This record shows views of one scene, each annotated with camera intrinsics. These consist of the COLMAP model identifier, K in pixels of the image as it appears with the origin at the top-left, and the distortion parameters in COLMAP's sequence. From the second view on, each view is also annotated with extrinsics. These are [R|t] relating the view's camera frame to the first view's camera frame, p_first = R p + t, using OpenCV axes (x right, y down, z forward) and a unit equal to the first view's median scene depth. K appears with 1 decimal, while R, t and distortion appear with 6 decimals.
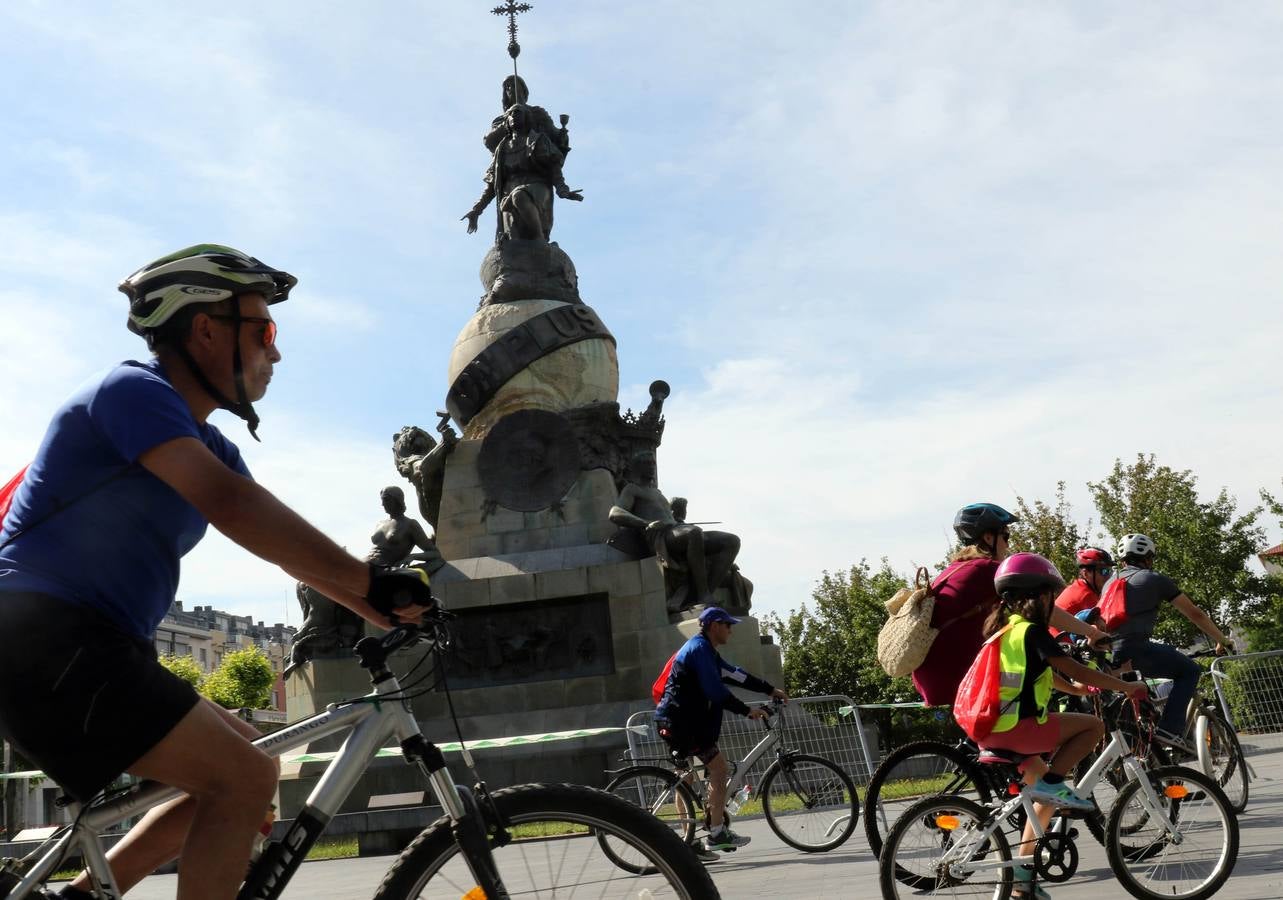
lens RADIAL K [[1472.8, 0, 660.7], [0, 1472.8, 454.3], [0, 0, 1]] dist [-0.092142, 0.007165]
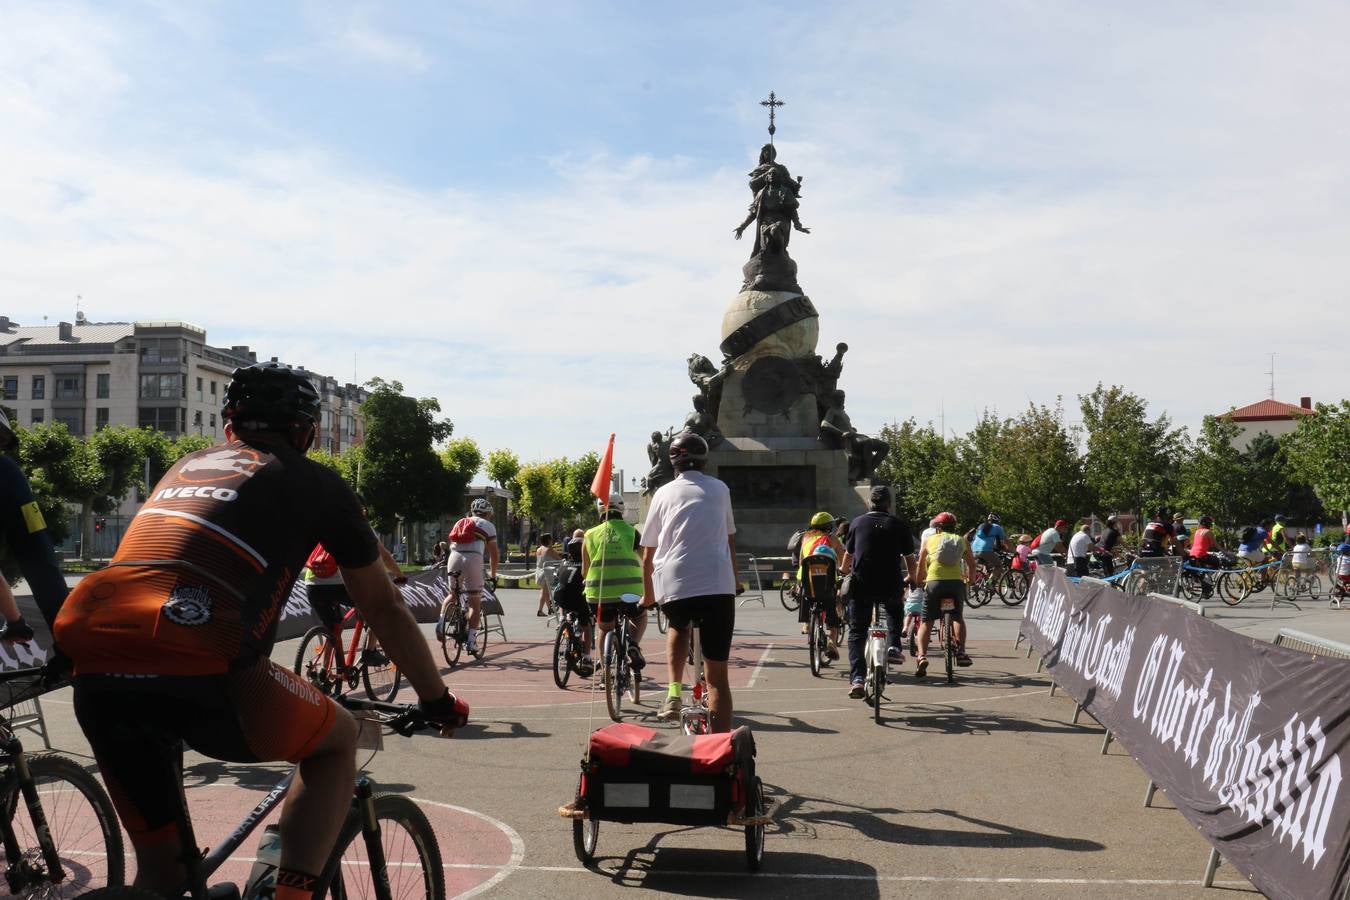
lens RADIAL K [[1474.1, 0, 675.0], [0, 1474.1, 450.0], [0, 0, 1]] dist [-0.112082, 0.092755]
pose [[0.995260, 0.094556, 0.022742, -0.235576], [-0.096901, 0.984030, 0.149317, -0.172077], [-0.008260, -0.150813, 0.988528, -0.781077]]
